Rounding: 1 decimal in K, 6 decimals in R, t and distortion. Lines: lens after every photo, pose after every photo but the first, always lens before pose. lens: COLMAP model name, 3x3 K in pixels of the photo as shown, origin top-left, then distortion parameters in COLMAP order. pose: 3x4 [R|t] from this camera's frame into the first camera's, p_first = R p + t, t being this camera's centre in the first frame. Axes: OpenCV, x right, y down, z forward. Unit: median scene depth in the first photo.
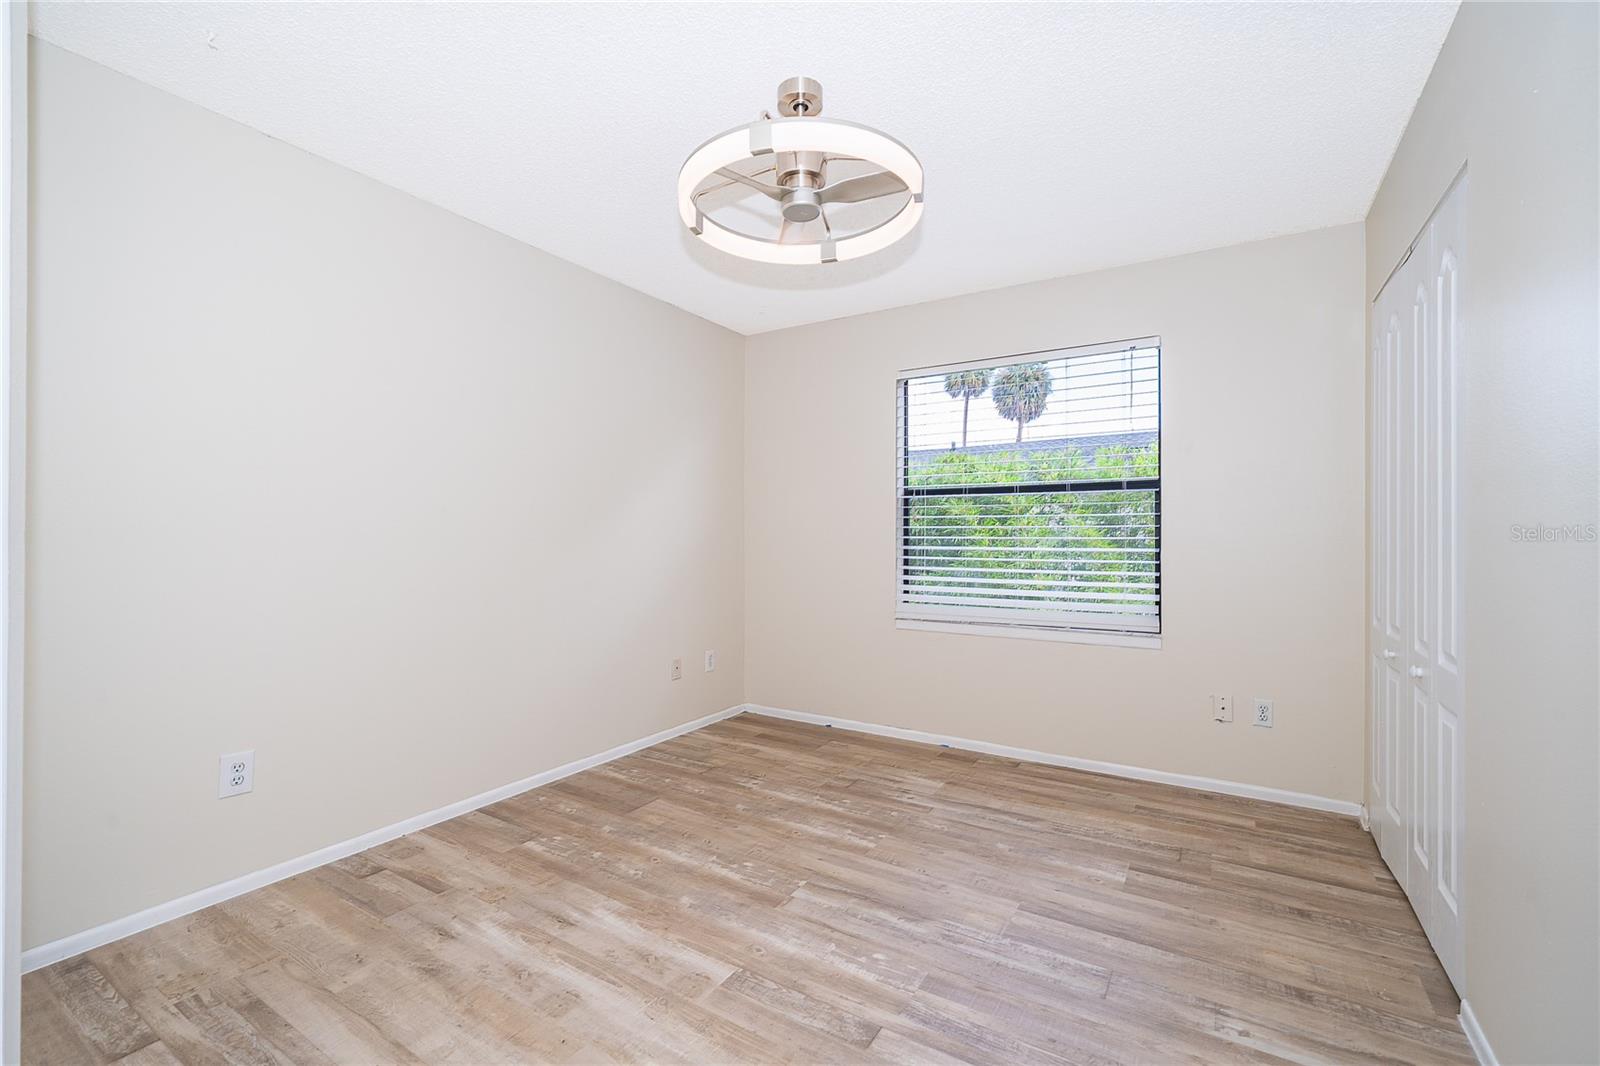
lens RADIAL K [[697.6, 0, 790.2], [0, 697.6, 534.2], [0, 0, 1]] dist [-0.001731, -0.000200]
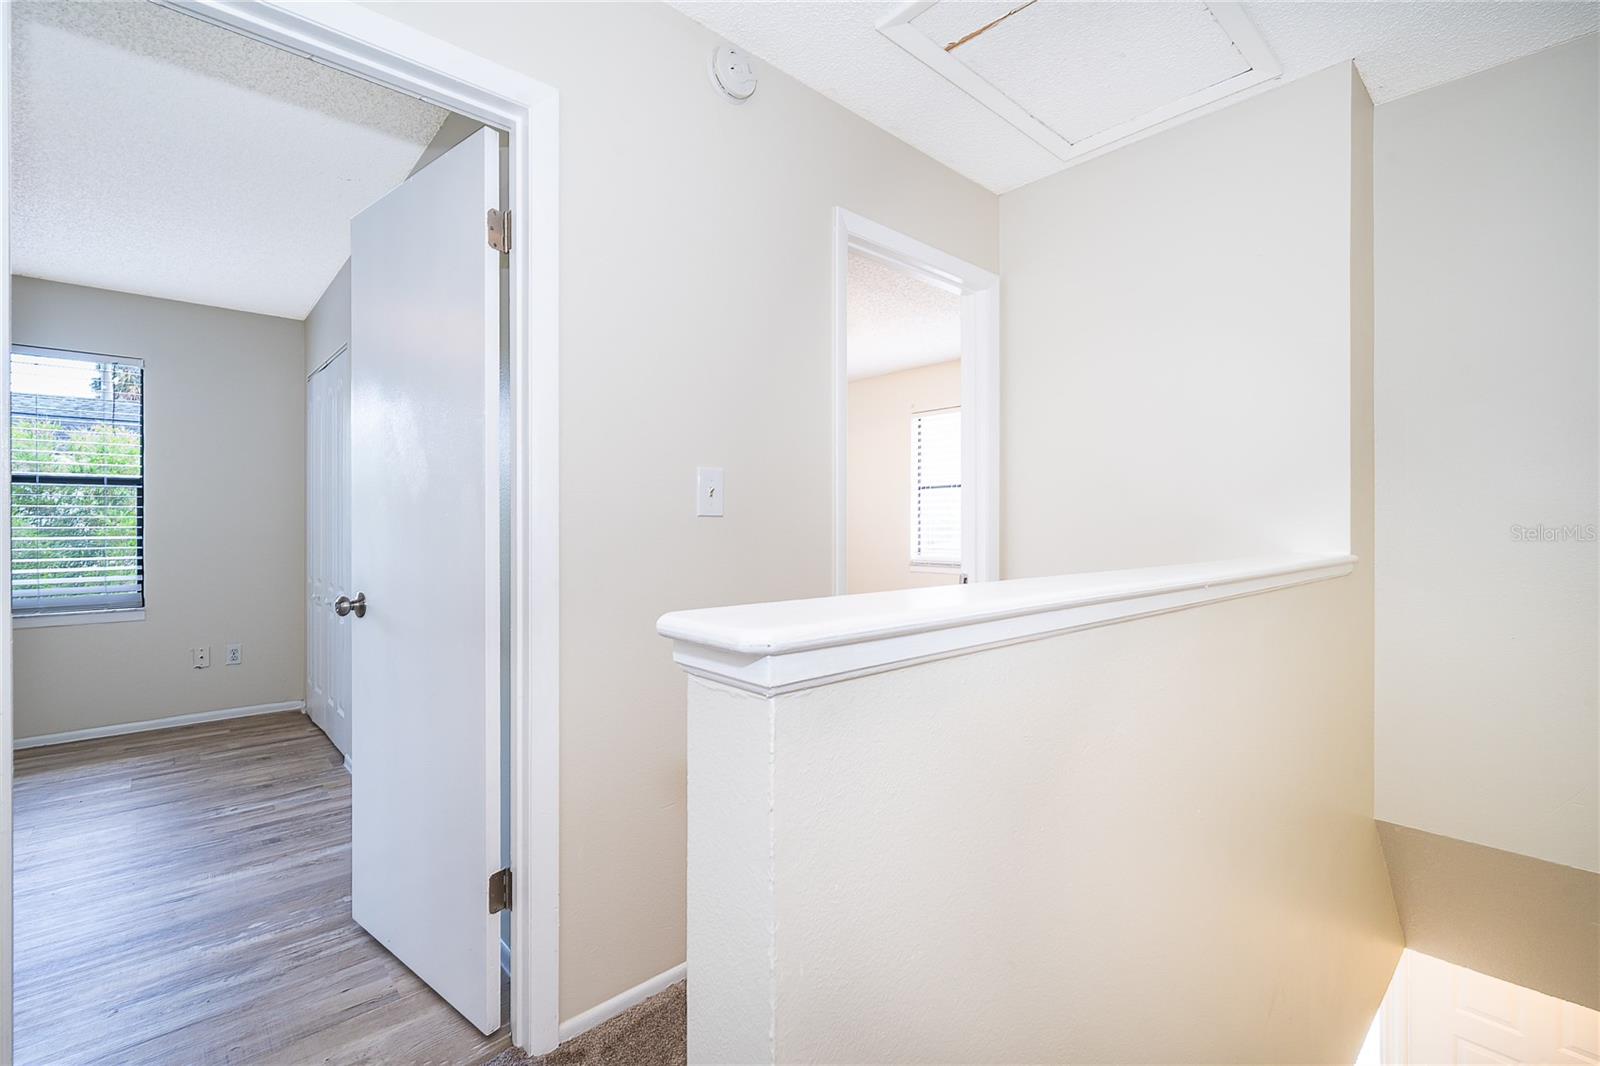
lens RADIAL K [[697.6, 0, 794.4], [0, 697.6, 527.6], [0, 0, 1]] dist [-0.001731, -0.000200]
pose [[0.274094, -0.005419, 0.961688, -0.351029], [-0.005809, 0.999957, 0.007290, -0.010595], [-0.961685, -0.007585, 0.274050, -0.453229]]
